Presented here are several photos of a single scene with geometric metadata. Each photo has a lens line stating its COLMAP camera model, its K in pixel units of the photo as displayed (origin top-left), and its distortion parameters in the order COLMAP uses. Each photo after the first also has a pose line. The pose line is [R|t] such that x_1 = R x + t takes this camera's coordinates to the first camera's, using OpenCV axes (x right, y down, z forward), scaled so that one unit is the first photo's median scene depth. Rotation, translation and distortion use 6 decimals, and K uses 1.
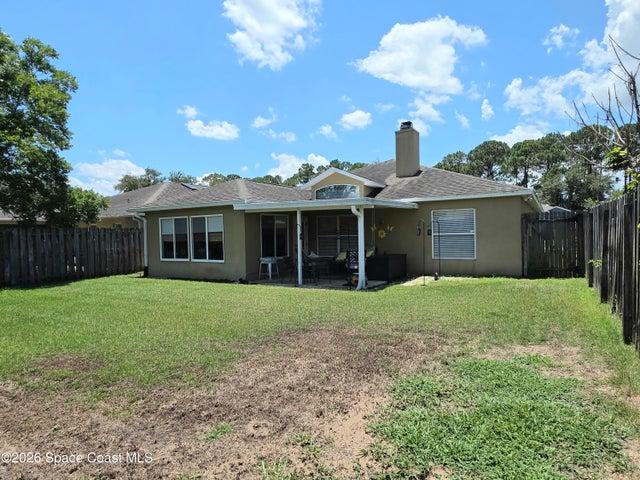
lens RADIAL K [[381.0, 0, 321.9], [0, 381.0, 242.4], [0, 0, 1]] dist [0.004034, -0.004591]
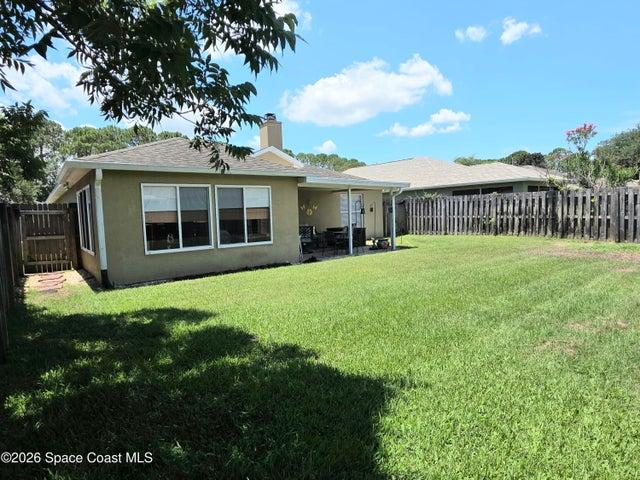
lens RADIAL K [[381.0, 0, 315.7], [0, 381.0, 239.0], [0, 0, 1]] dist [0.004034, -0.004591]
pose [[0.367268, -0.059509, 0.928210, -0.937398], [0.045372, 0.997909, 0.046024, 0.007594], [-0.929008, 0.025212, 0.369200, 0.557355]]
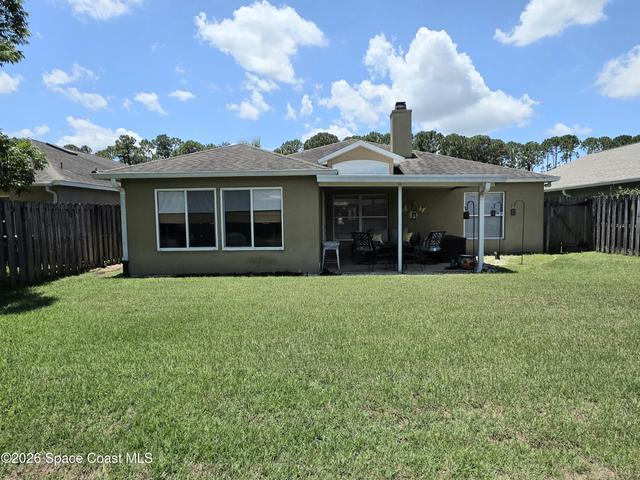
lens RADIAL K [[381.0, 0, 318.6], [0, 381.0, 240.5], [0, 0, 1]] dist [0.004034, -0.004591]
pose [[0.876008, -0.023945, 0.481702, -0.529973], [0.007681, 0.999333, 0.035708, 0.006262], [-0.482236, -0.027581, 0.875607, 0.264888]]
